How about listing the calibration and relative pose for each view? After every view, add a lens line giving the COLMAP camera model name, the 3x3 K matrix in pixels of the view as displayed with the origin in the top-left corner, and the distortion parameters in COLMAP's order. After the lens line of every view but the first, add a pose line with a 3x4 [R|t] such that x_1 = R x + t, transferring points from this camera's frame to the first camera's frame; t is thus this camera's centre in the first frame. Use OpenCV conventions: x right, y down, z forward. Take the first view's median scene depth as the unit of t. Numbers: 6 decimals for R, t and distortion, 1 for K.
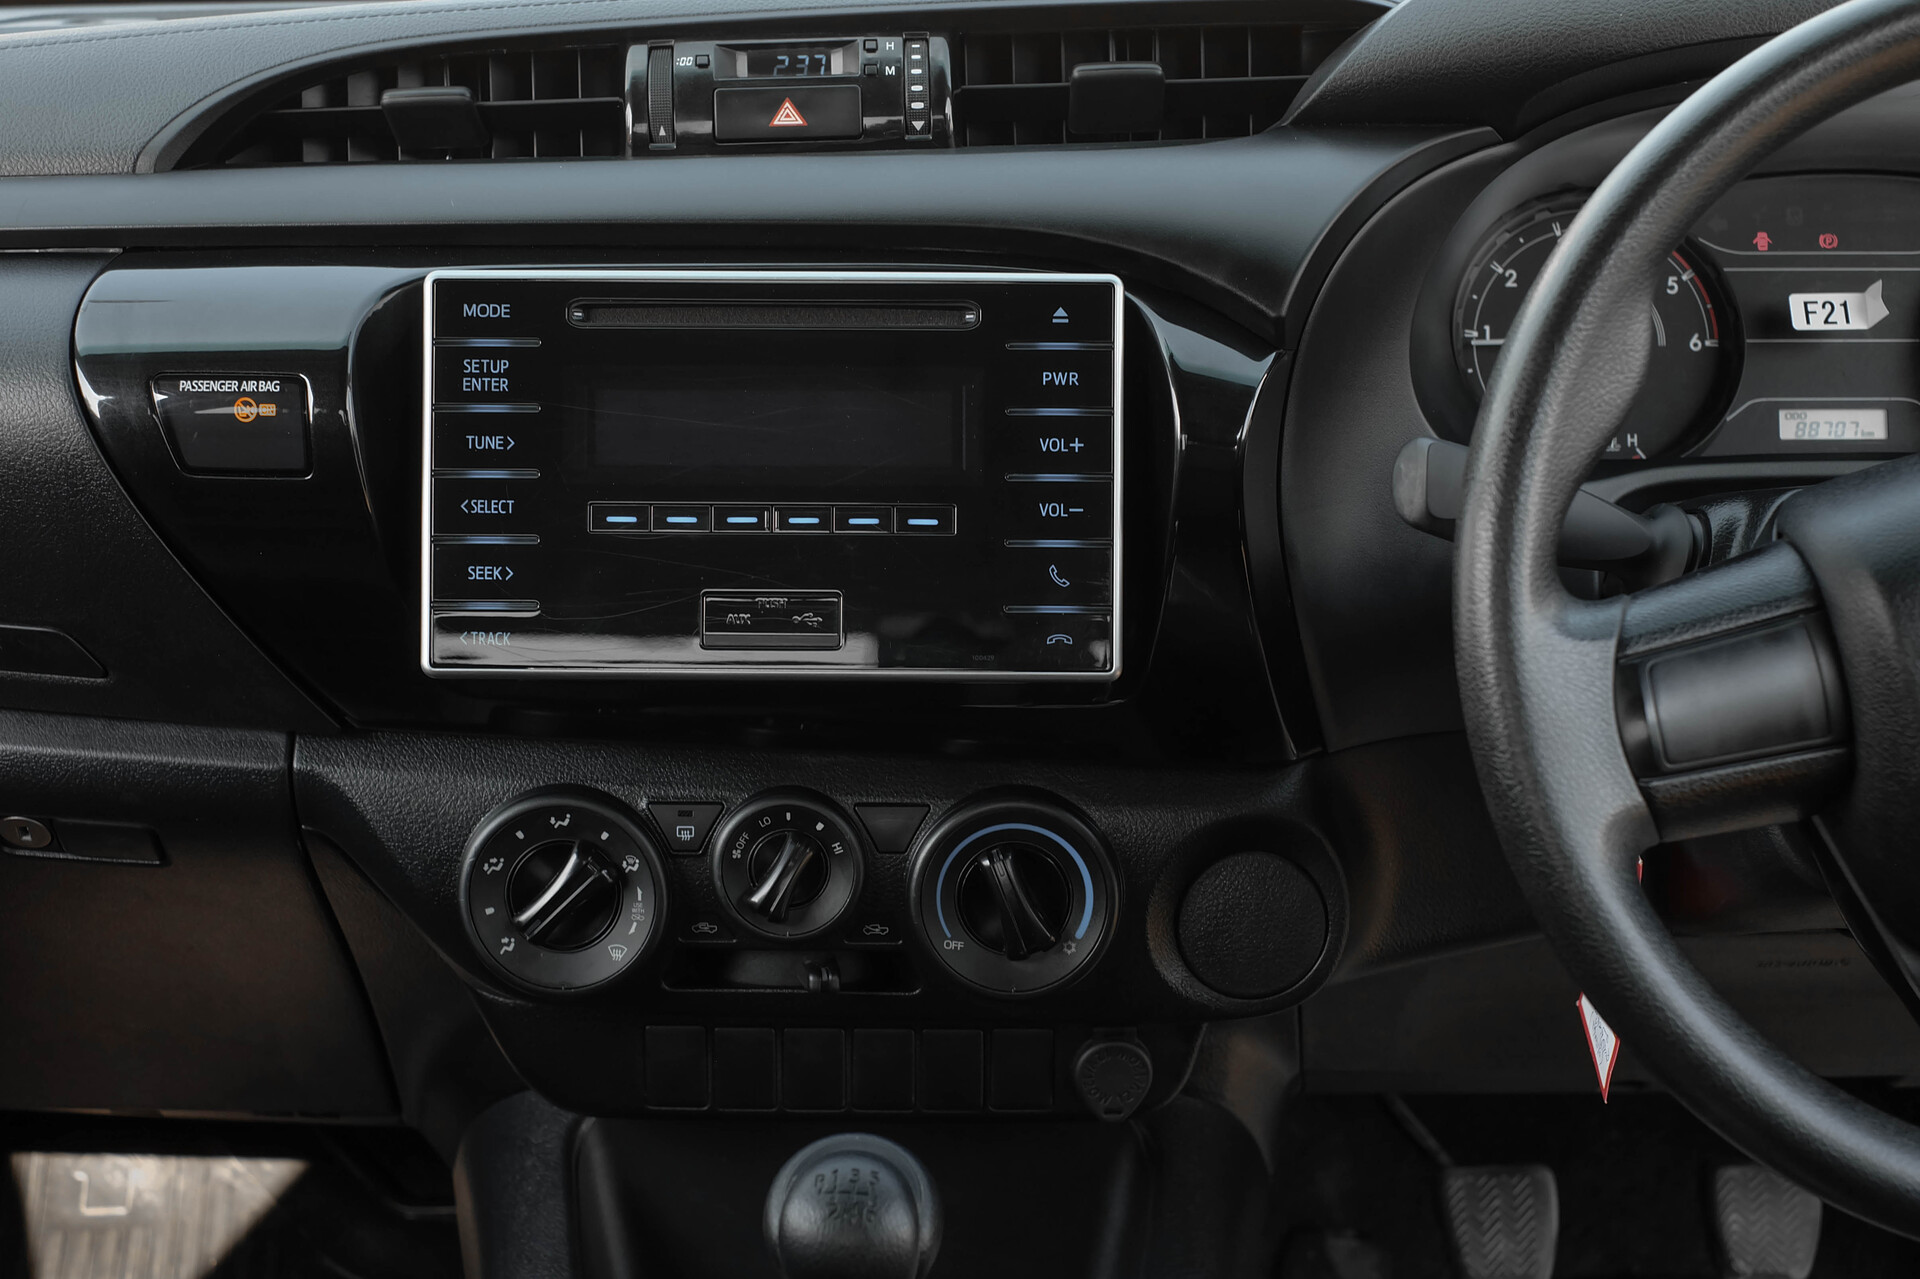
lens RADIAL K [[3012.0, 0, 960.0], [0, 3012.0, 639.5], [0, 0, 1]] dist [-0.027400, -0.027254]
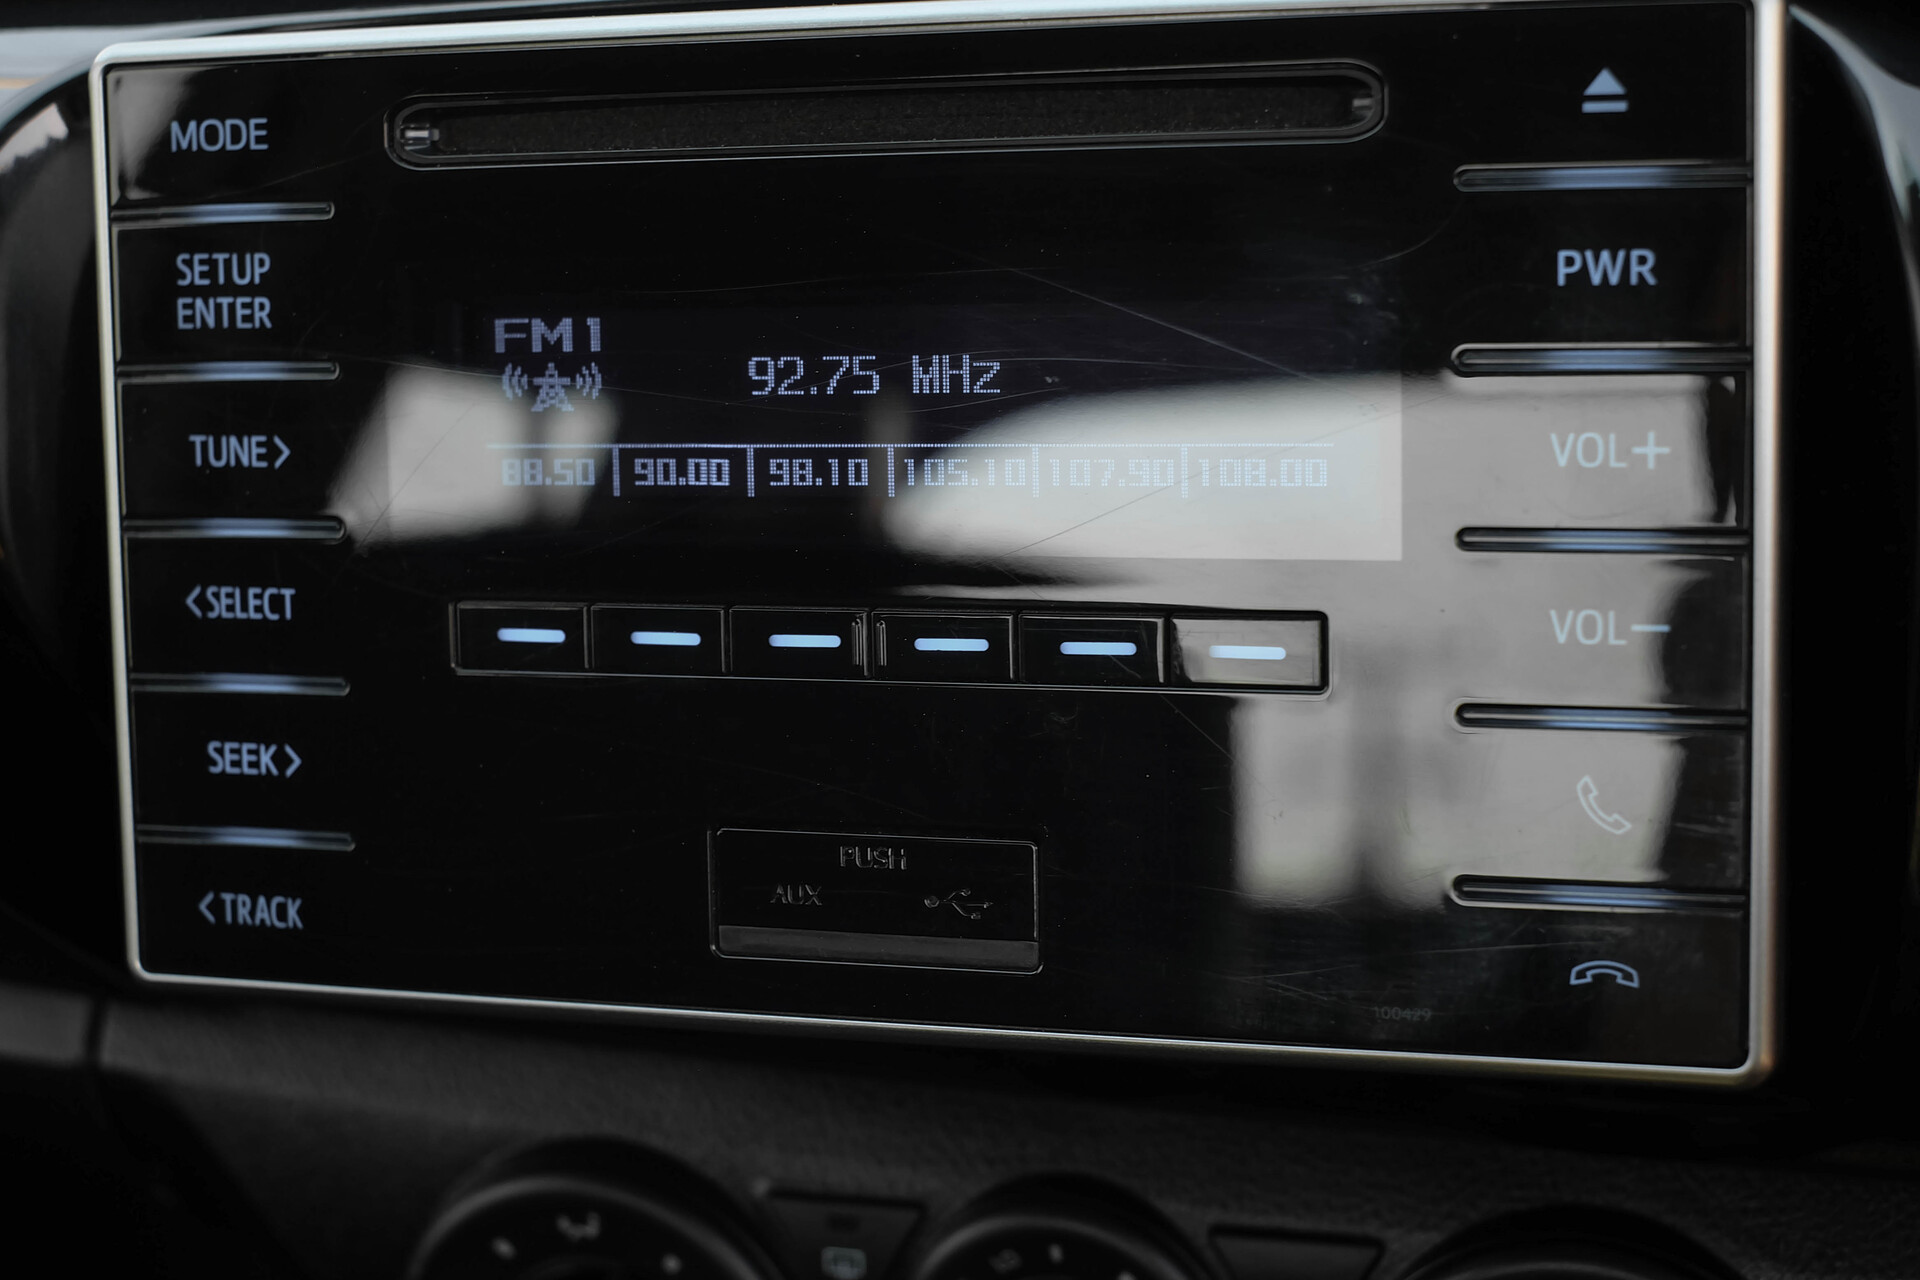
lens RADIAL K [[3202.6, 0, 1040.4], [0, 3202.6, 611.9], [0, 0, 1]] dist [-0.057682, -0.188418]
pose [[0.950556, 0.011612, -0.310335, 0.083203], [0.022045, 0.994257, 0.104726, -0.081942], [0.309769, -0.106390, 0.944841, 0.574126]]
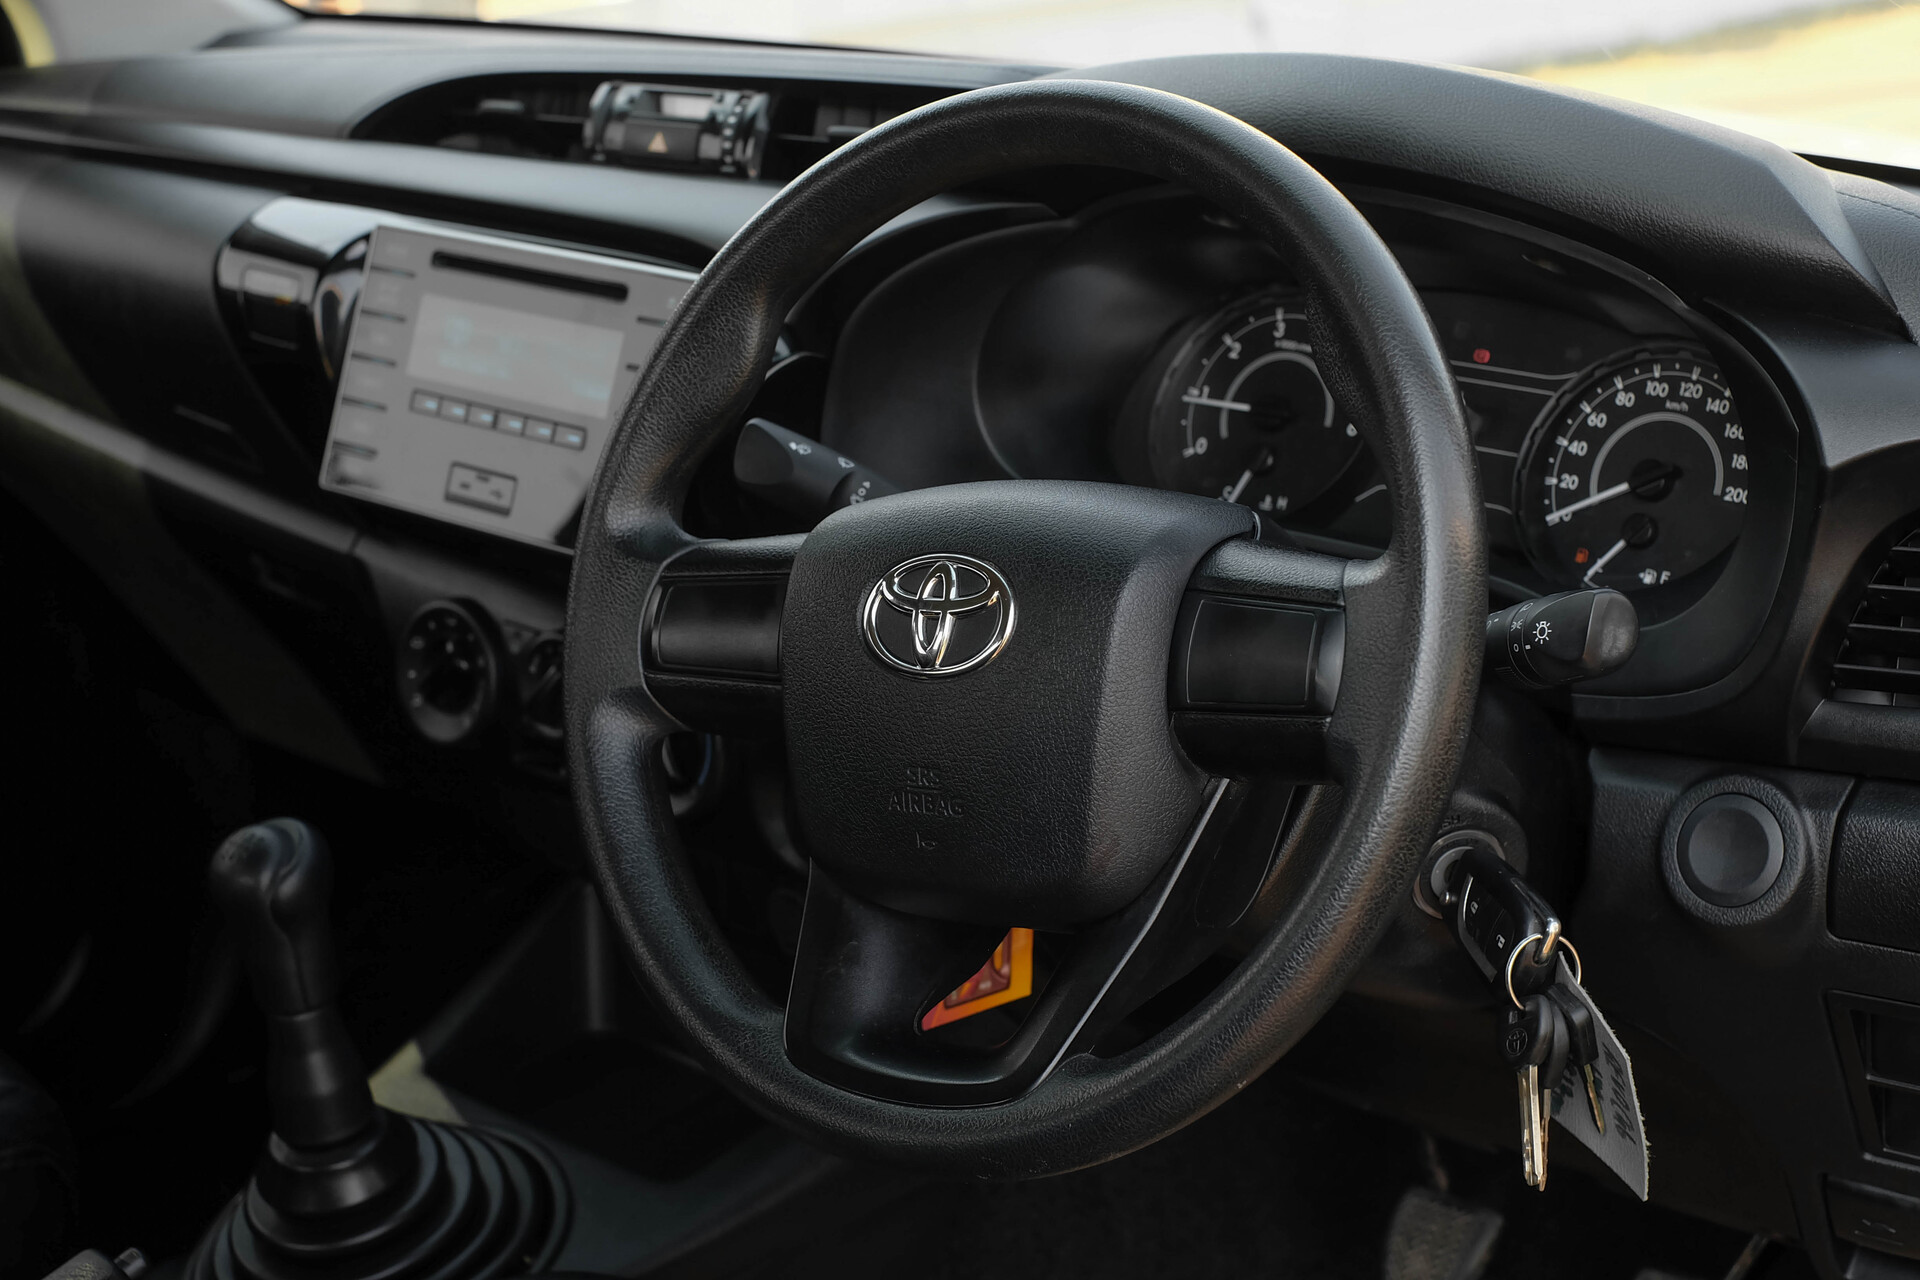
lens RADIAL K [[3012.0, 0, 960.0], [0, 3012.0, 640.0], [0, 0, 1]] dist [-0.027400, -0.027254]
pose [[0.762546, 0.194447, -0.617020, 0.922862], [-0.208278, 0.976769, 0.050418, -0.052106], [0.612490, 0.090065, 0.785331, 0.037452]]
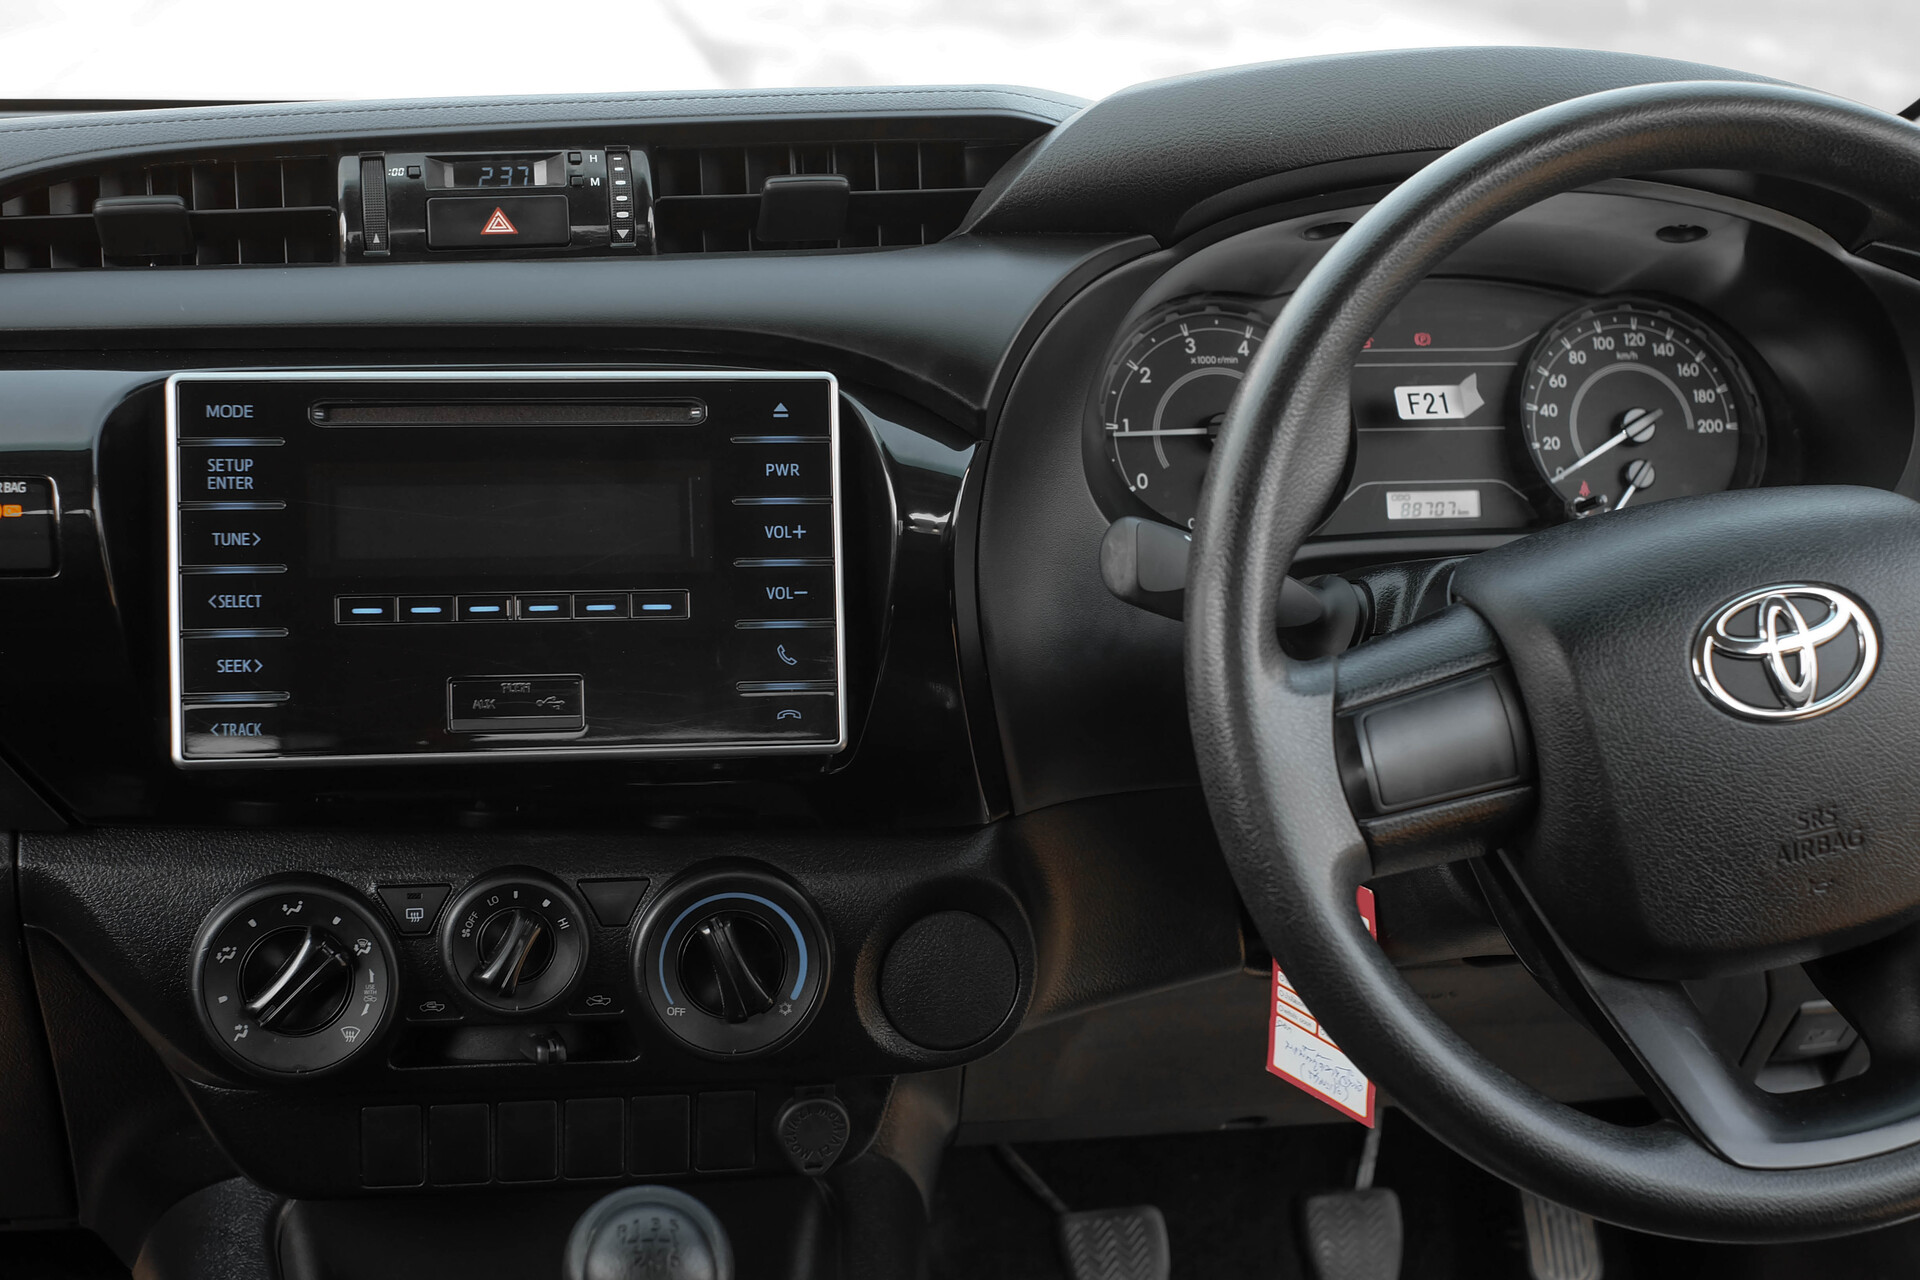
lens RADIAL K [[2966.5, 0, 908.1], [0, 2966.5, 655.0], [0, 0, 1]] dist [-0.024836, 0.021667]
pose [[0.982021, -0.025094, 0.187098, -0.113624], [0.031060, 0.999096, -0.029024, 0.009991], [-0.186200, 0.034314, 0.981912, -0.033644]]
